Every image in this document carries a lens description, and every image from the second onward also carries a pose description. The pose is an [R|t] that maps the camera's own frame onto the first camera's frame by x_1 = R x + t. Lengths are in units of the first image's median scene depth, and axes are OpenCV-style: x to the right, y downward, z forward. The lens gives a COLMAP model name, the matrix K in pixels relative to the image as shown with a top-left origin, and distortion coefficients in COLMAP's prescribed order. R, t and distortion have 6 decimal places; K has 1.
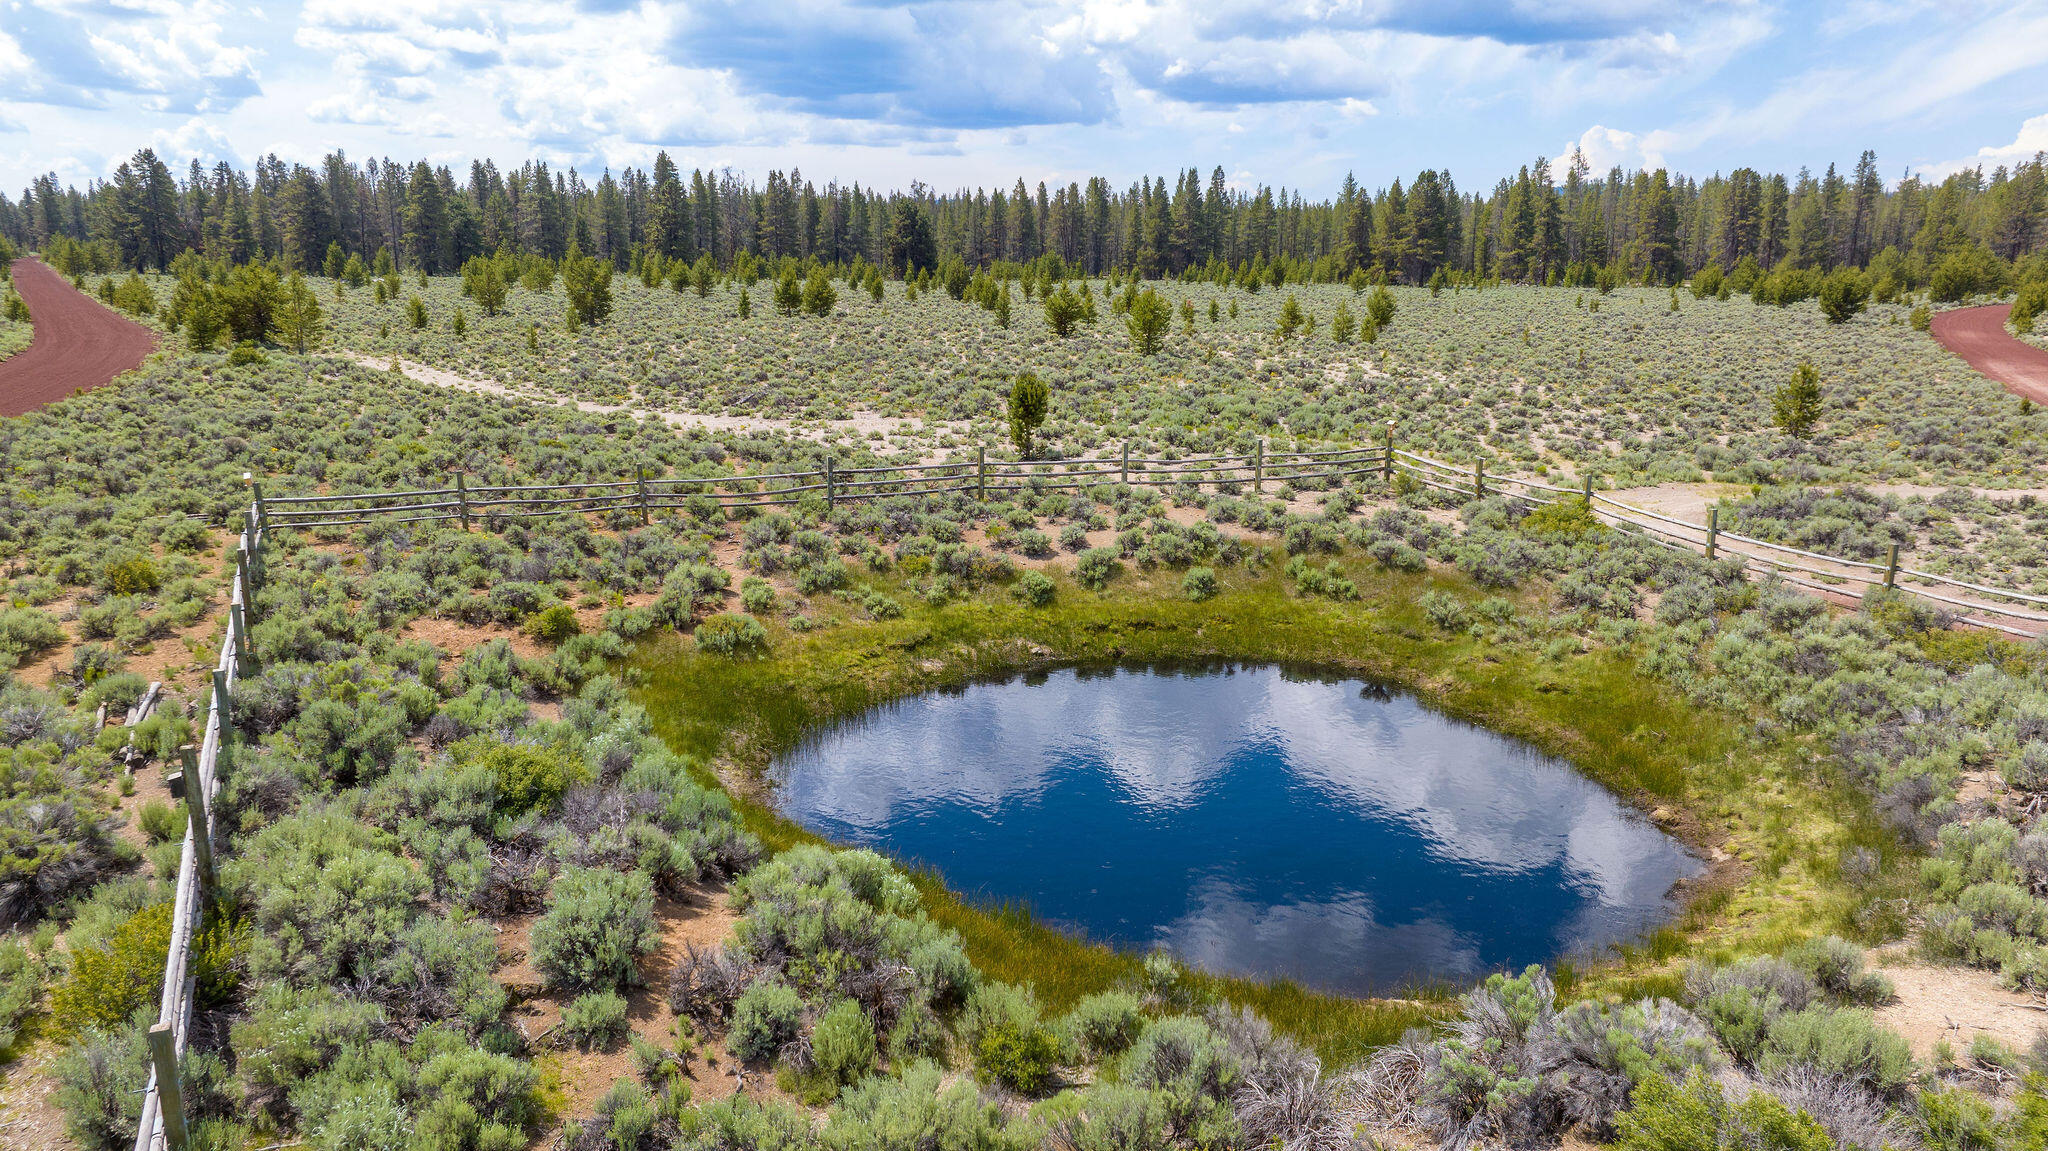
lens RADIAL K [[1445.6, 0, 1029.0], [0, 1445.6, 572.0], [0, 0, 1]] dist [-0.000871, 0.000910]
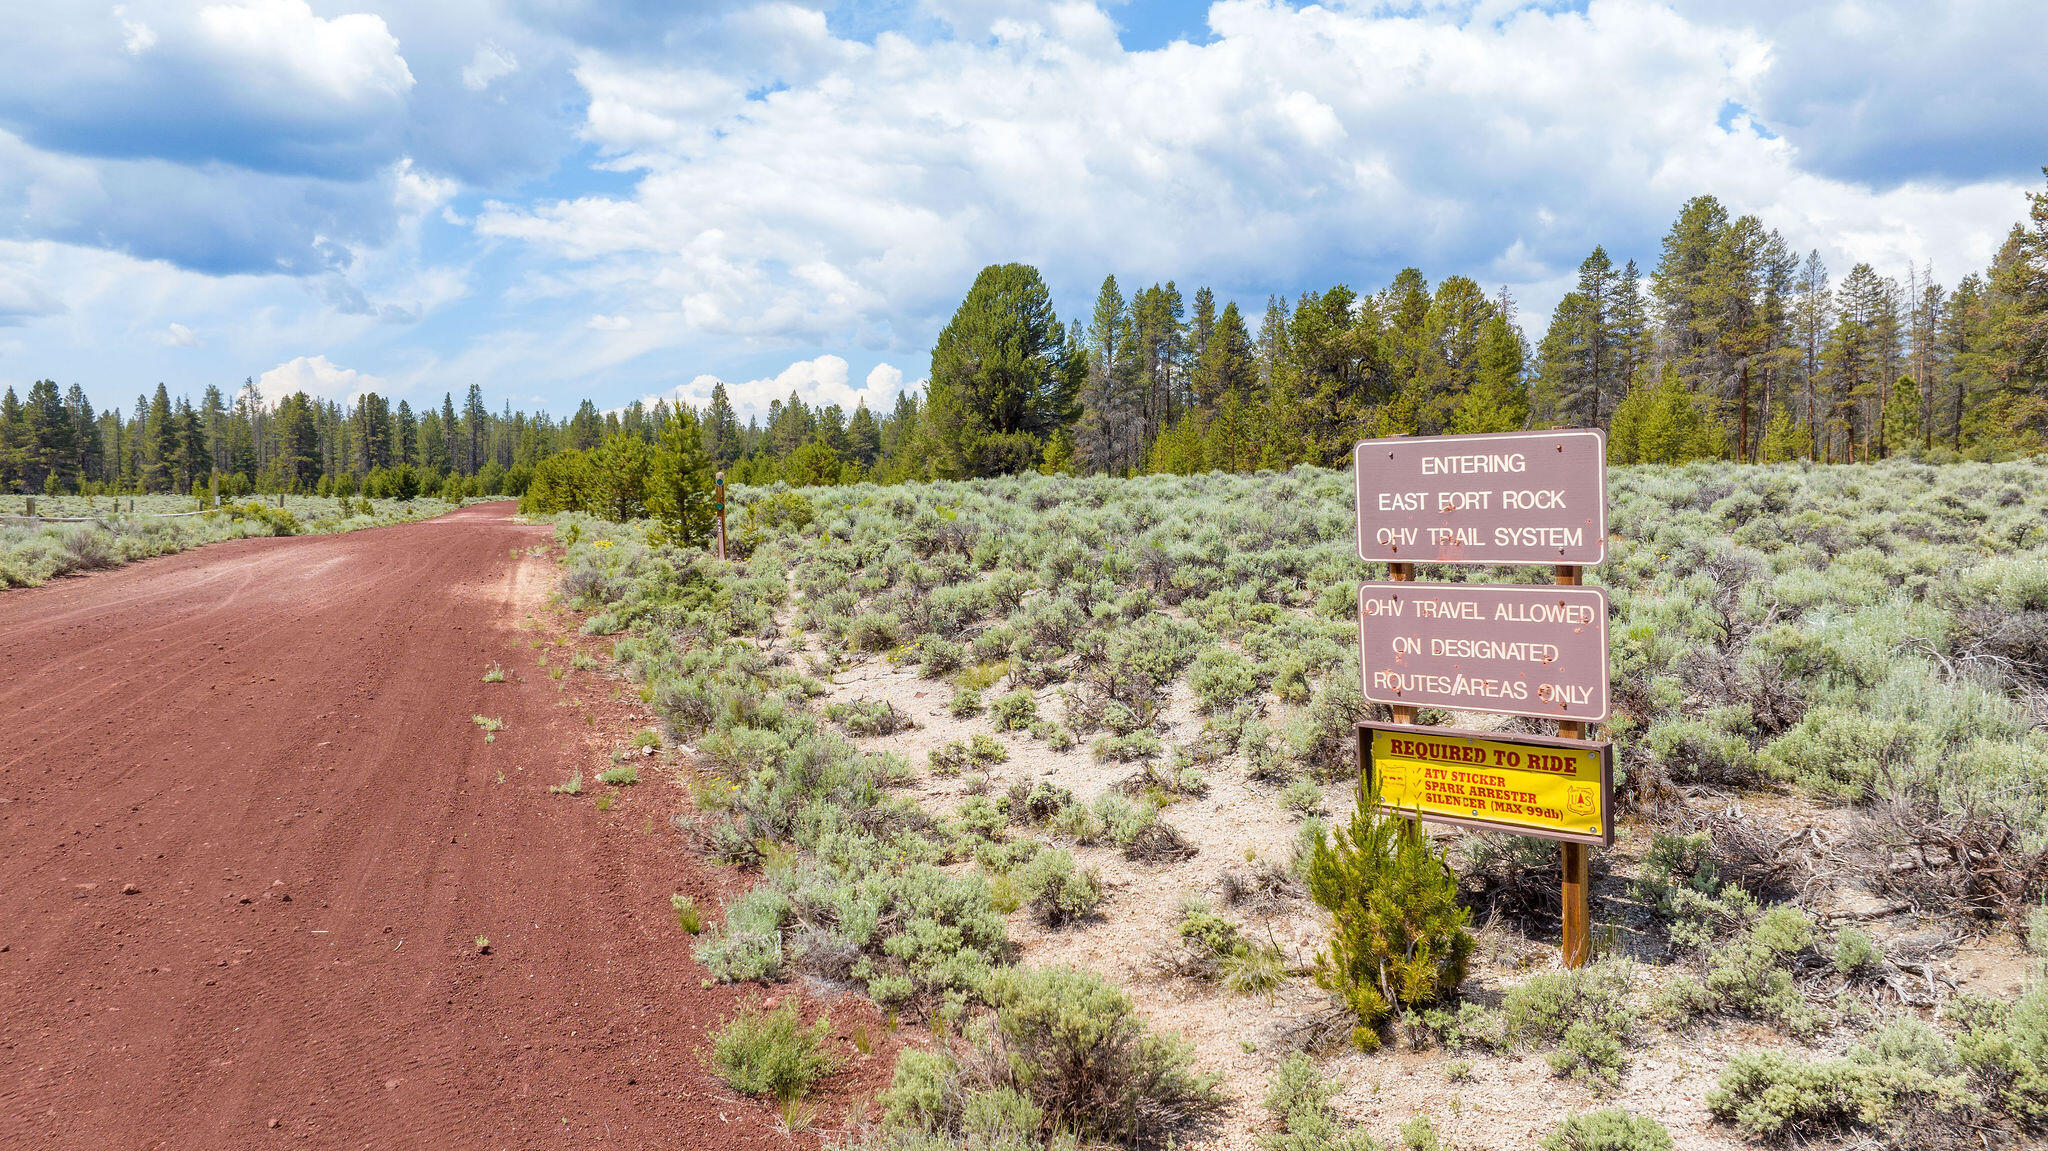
lens RADIAL K [[1445.6, 0, 1029.5], [0, 1445.6, 572.6], [0, 0, 1]] dist [-0.000871, 0.000910]
pose [[0.681081, -0.046200, 0.730749, 0.004315], [0.163176, 0.982486, -0.089970, 0.048615], [-0.713794, 0.180518, 0.676691, -0.124791]]
